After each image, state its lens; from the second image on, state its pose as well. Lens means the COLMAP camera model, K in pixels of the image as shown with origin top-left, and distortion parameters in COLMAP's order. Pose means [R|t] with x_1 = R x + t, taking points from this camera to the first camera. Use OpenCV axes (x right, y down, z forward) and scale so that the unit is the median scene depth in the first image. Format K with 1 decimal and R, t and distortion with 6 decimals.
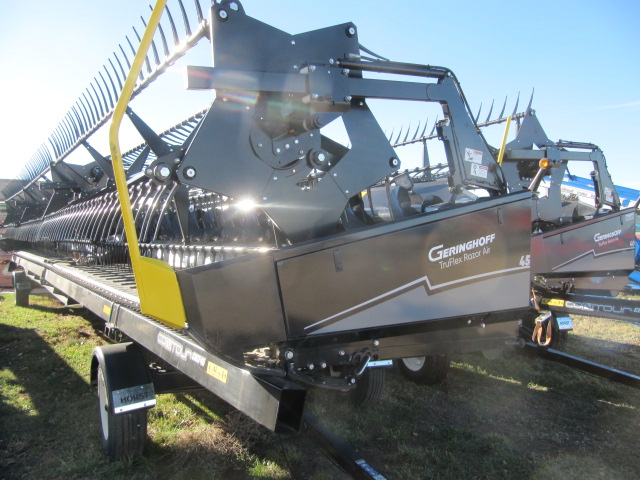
lens RADIAL K [[526.0, 0, 320.0], [0, 526.0, 240.0], [0, 0, 1]] dist [-0.050288, 0.023808]
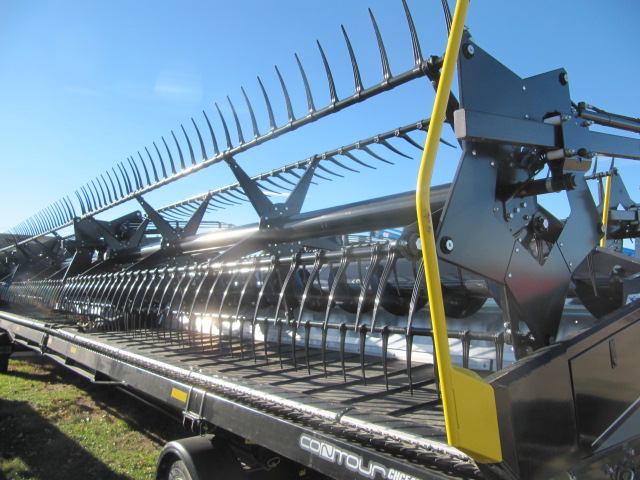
lens RADIAL K [[526.0, 0, 320.0], [0, 526.0, 240.0], [0, 0, 1]] dist [-0.050288, 0.023808]
pose [[0.997647, 0.003125, 0.068487, -0.135242], [0.003889, 0.994772, -0.102047, -0.015708], [-0.068448, 0.102073, 0.992419, 0.067692]]
